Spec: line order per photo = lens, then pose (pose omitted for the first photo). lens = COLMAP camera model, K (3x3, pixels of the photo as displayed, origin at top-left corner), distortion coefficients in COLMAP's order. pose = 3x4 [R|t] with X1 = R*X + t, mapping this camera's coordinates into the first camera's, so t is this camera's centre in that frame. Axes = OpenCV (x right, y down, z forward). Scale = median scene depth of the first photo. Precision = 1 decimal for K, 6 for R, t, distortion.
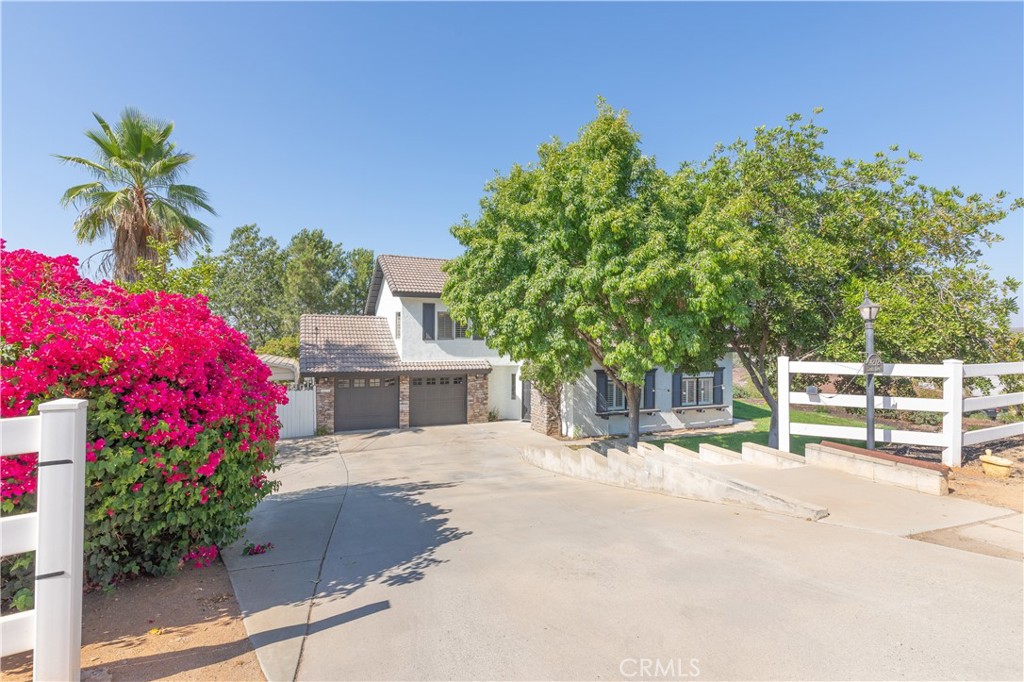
lens RADIAL K [[478.2, 0, 513.9], [0, 478.2, 338.5], [0, 0, 1]] dist [-0.002380, 0.000127]
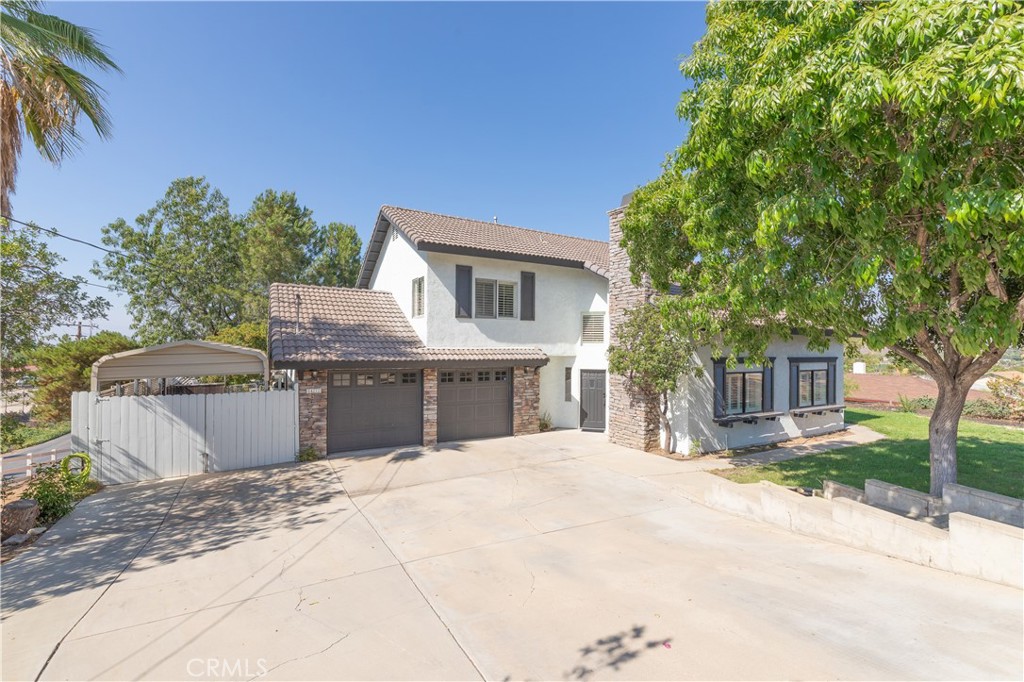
lens RADIAL K [[436.9, 0, 510.3], [0, 436.9, 345.2], [0, 0, 1]] dist [-0.000217, -0.000817]
pose [[0.994598, 0.001420, 0.103792, -0.177427], [-0.000879, 0.999986, -0.005259, 0.046879], [-0.103798, 0.005139, 0.994585, 0.356353]]
